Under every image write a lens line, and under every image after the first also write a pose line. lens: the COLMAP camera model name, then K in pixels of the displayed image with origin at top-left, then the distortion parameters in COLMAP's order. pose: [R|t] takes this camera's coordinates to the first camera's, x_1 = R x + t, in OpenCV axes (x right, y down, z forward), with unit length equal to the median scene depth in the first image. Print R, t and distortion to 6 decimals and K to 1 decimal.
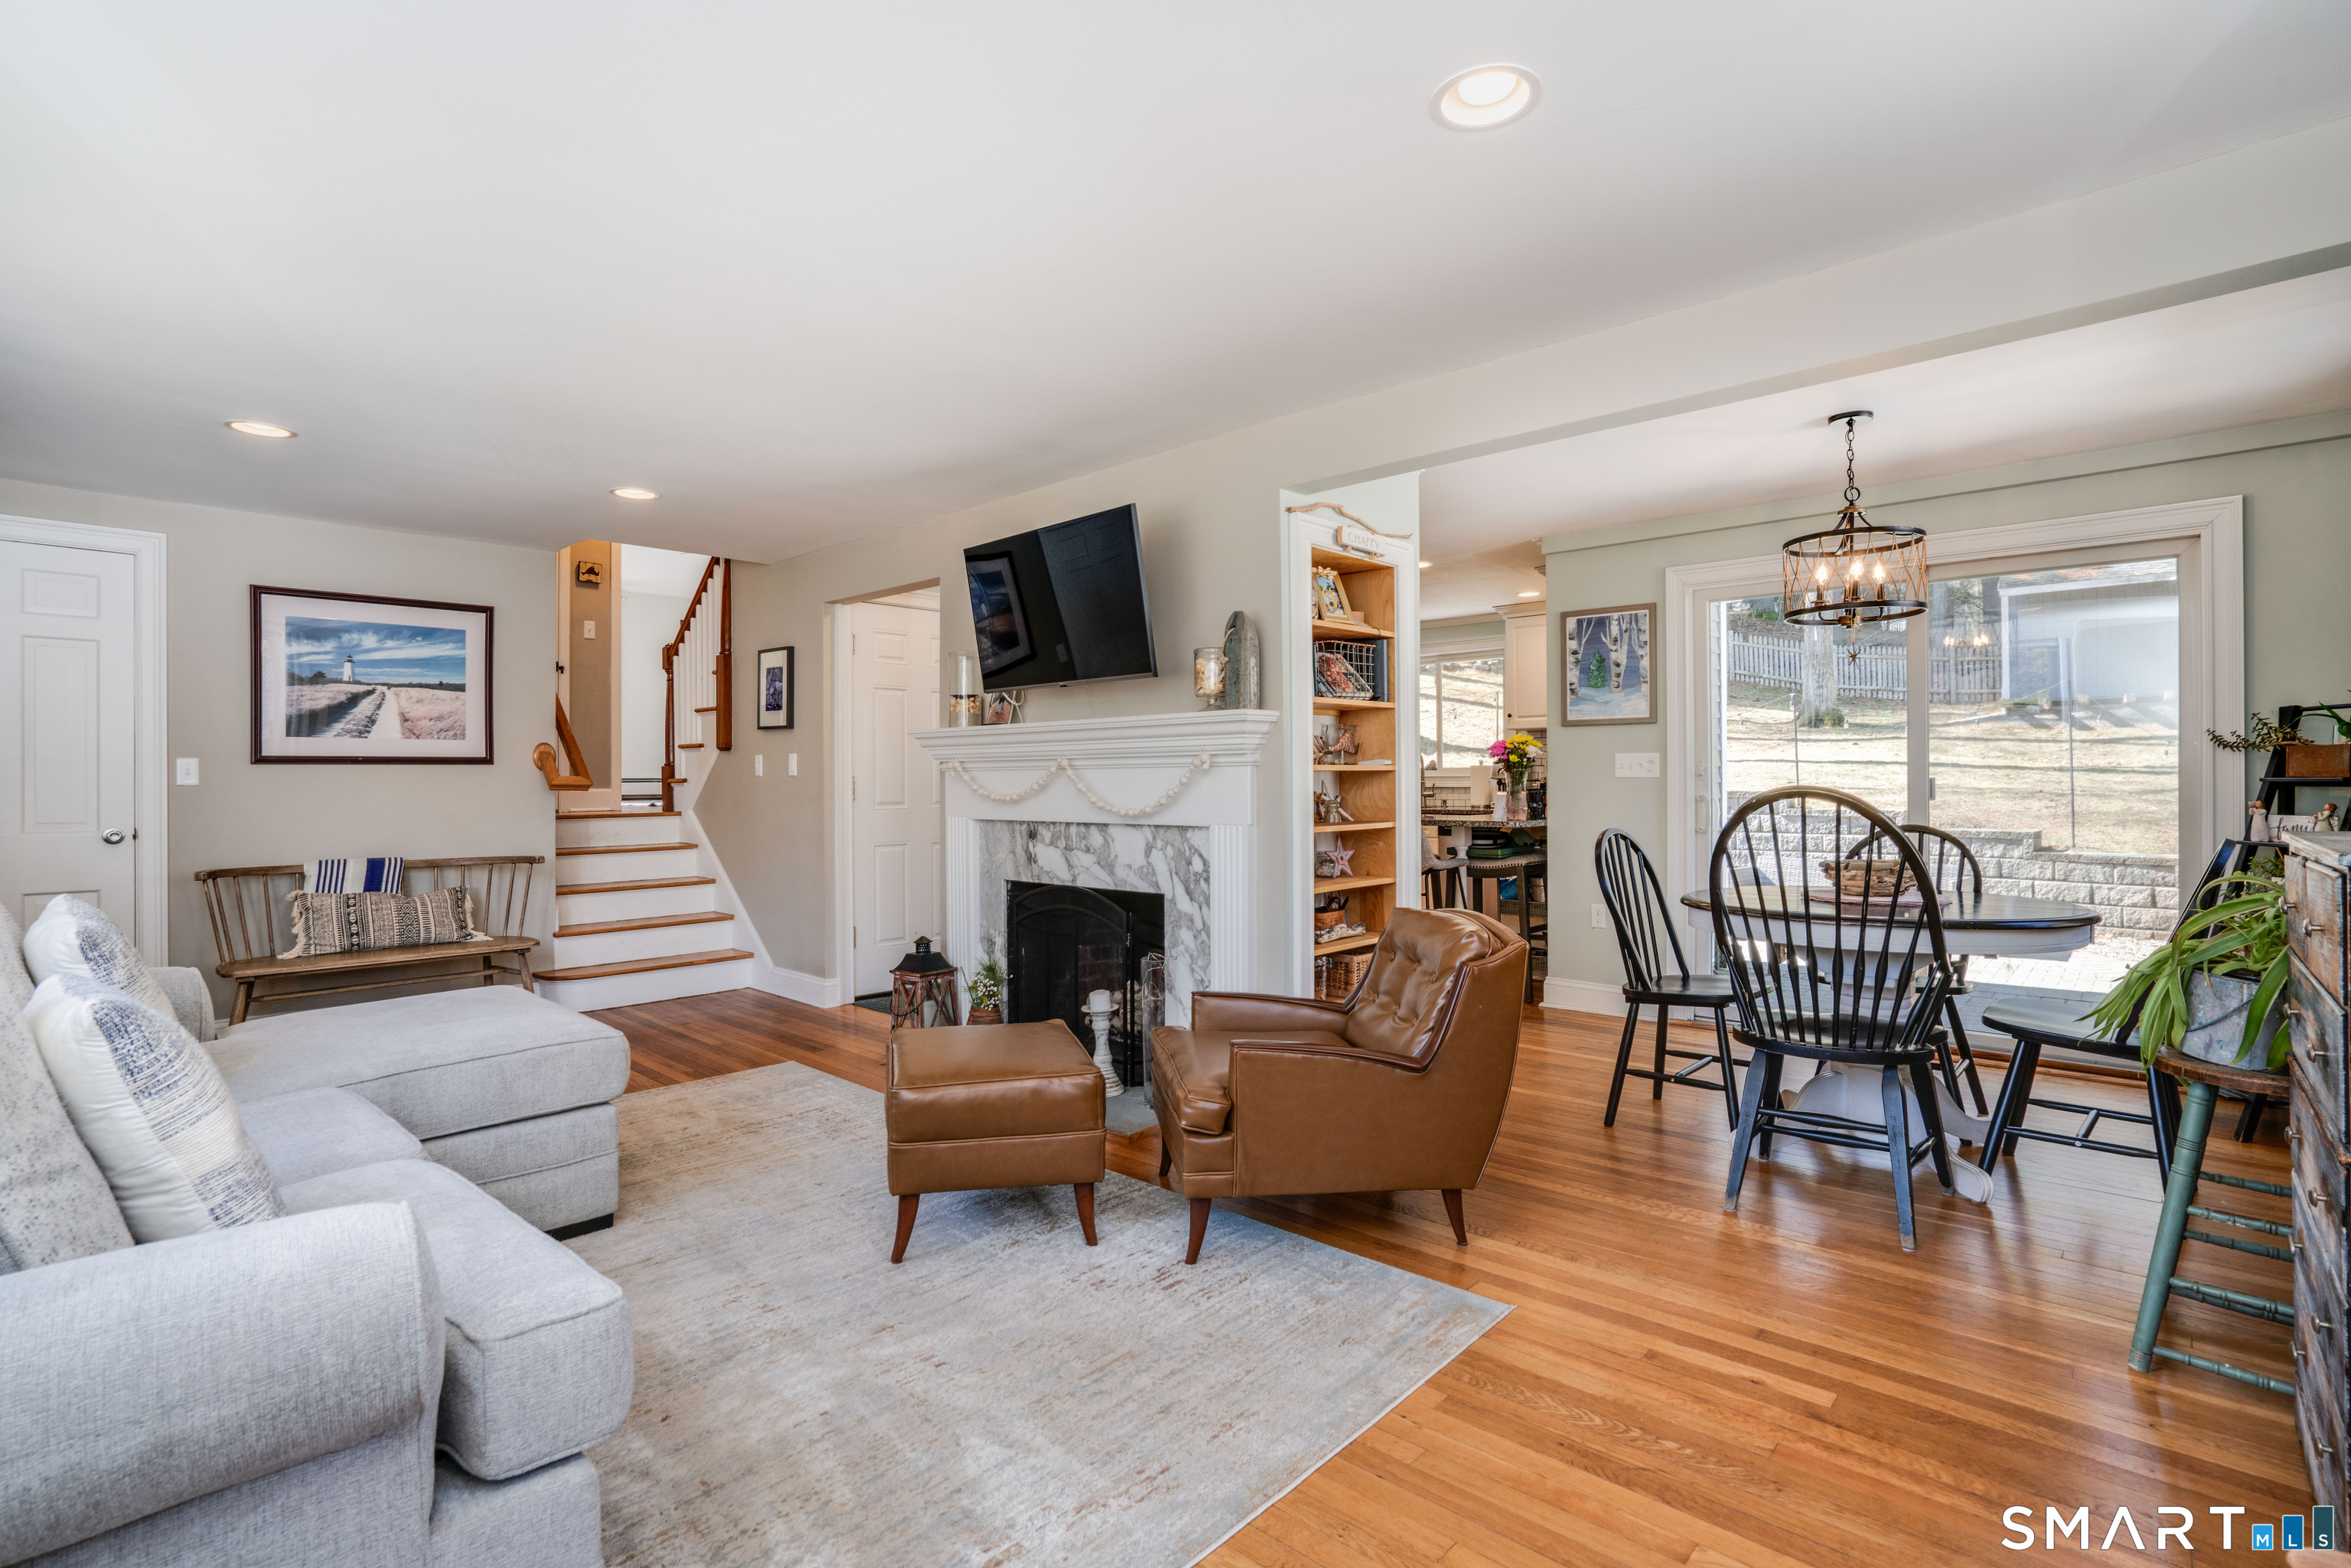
lens RADIAL K [[1092.7, 0, 1175.5], [0, 1092.7, 784.0], [0, 0, 1]] dist [-0.041479, 0.000255]
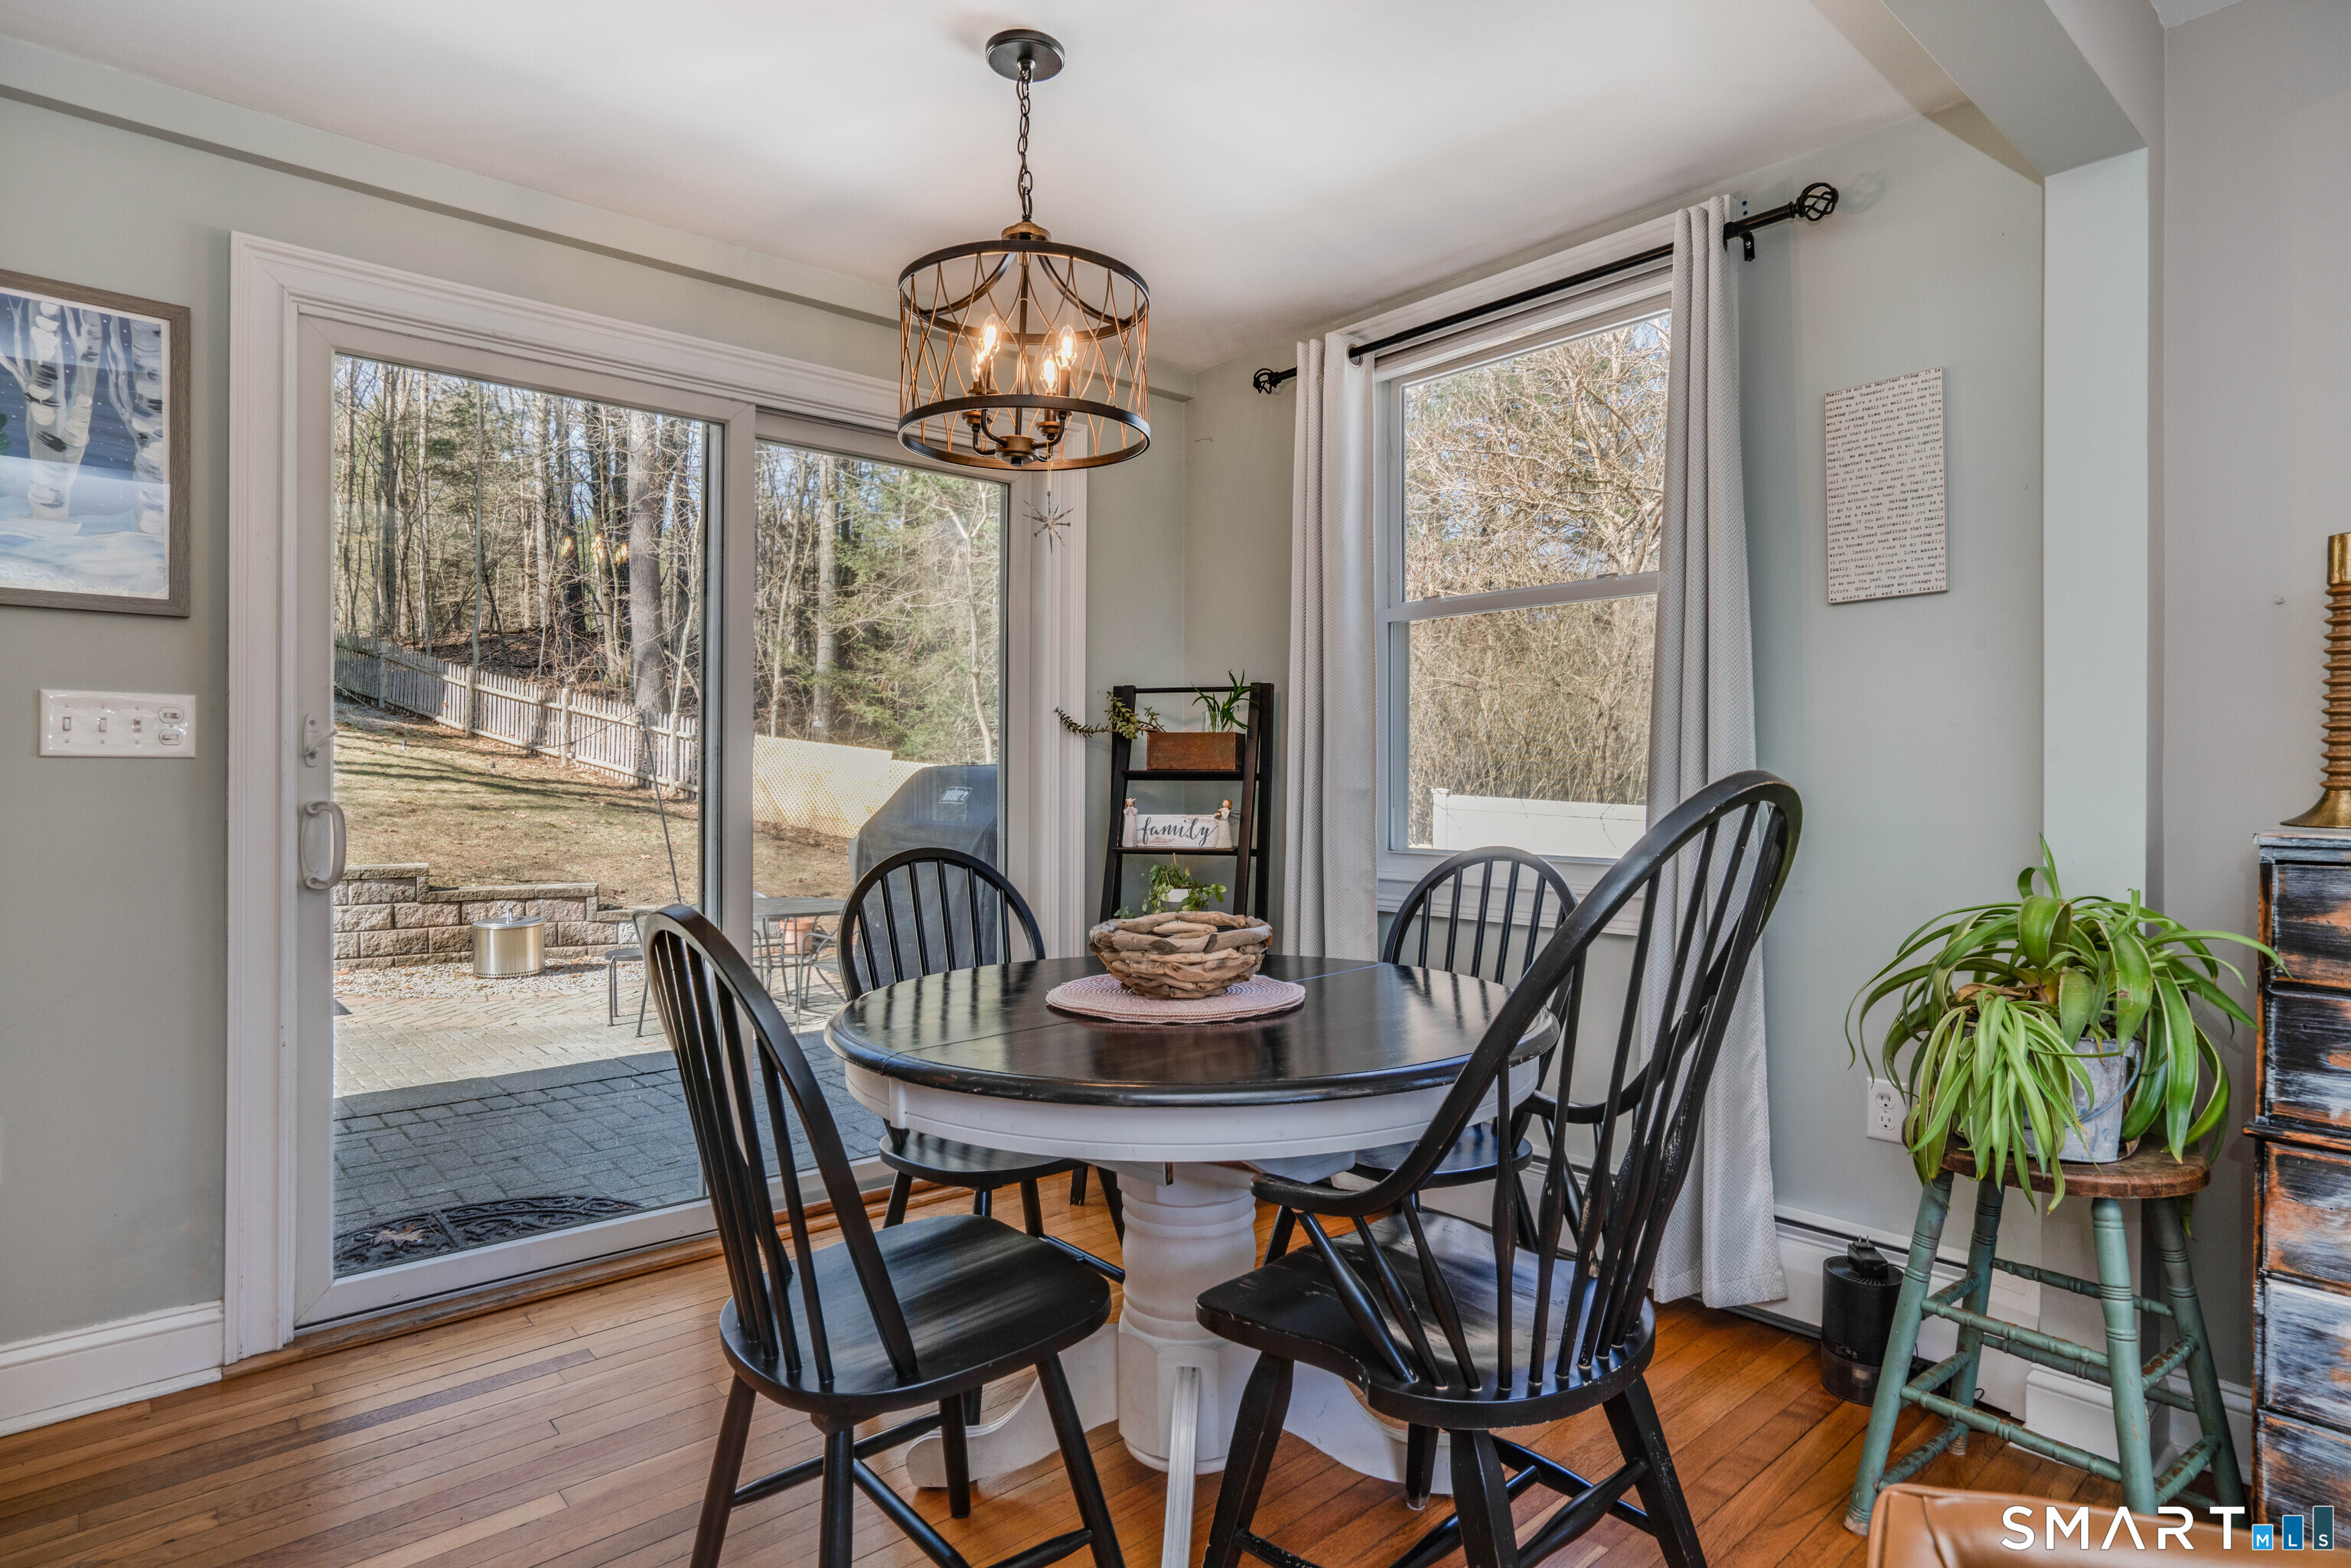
lens RADIAL K [[1210.1, 0, 1184.4], [0, 1210.1, 778.3], [0, 0, 1]] dist [0.001232, 0.001237]
pose [[0.096742, 0.004375, 0.995300, 0.042955], [0.001507, 0.999989, -0.004542, 0.004308], [-0.995308, 0.001940, 0.096734, 0.598459]]
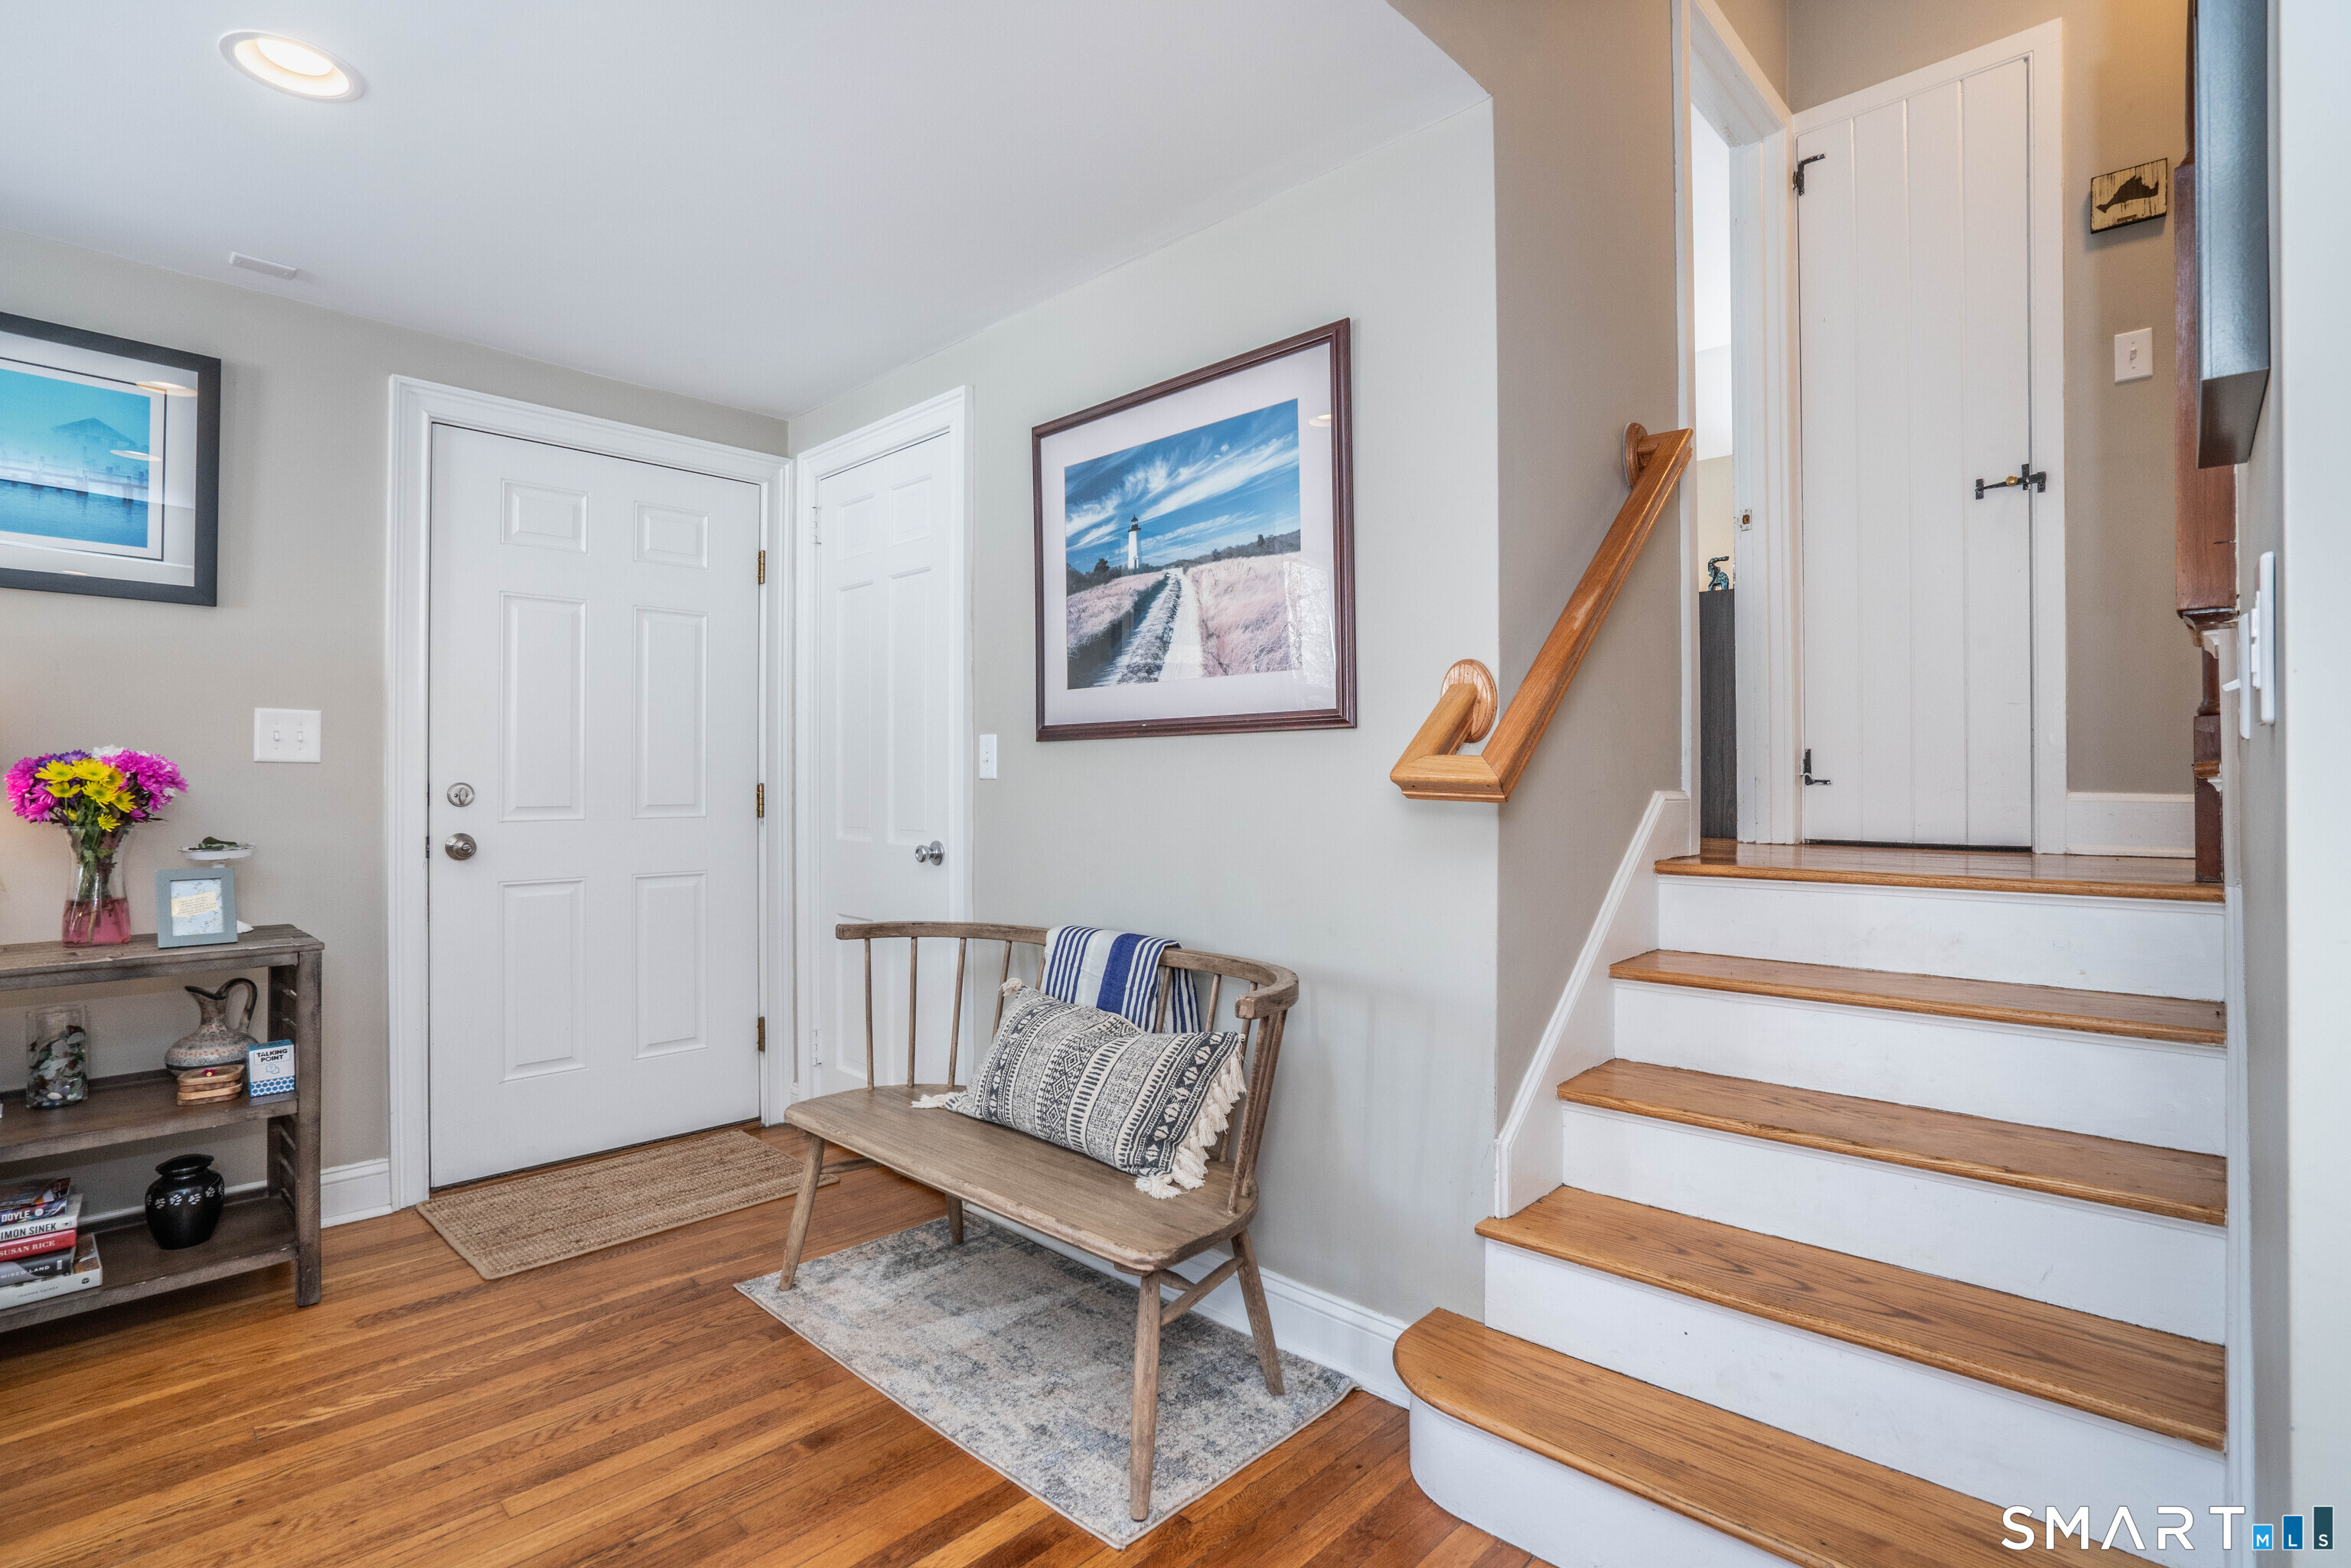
lens RADIAL K [[1128.4, 0, 1181.2], [0, 1128.4, 776.9], [0, 0, 1]] dist [-0.051836, 0.022125]
pose [[-0.018185, 0.001435, -0.999834, -0.244251], [-0.003594, 0.999992, 0.001501, -0.000873], [0.999828, 0.003620, -0.018180, 0.992037]]
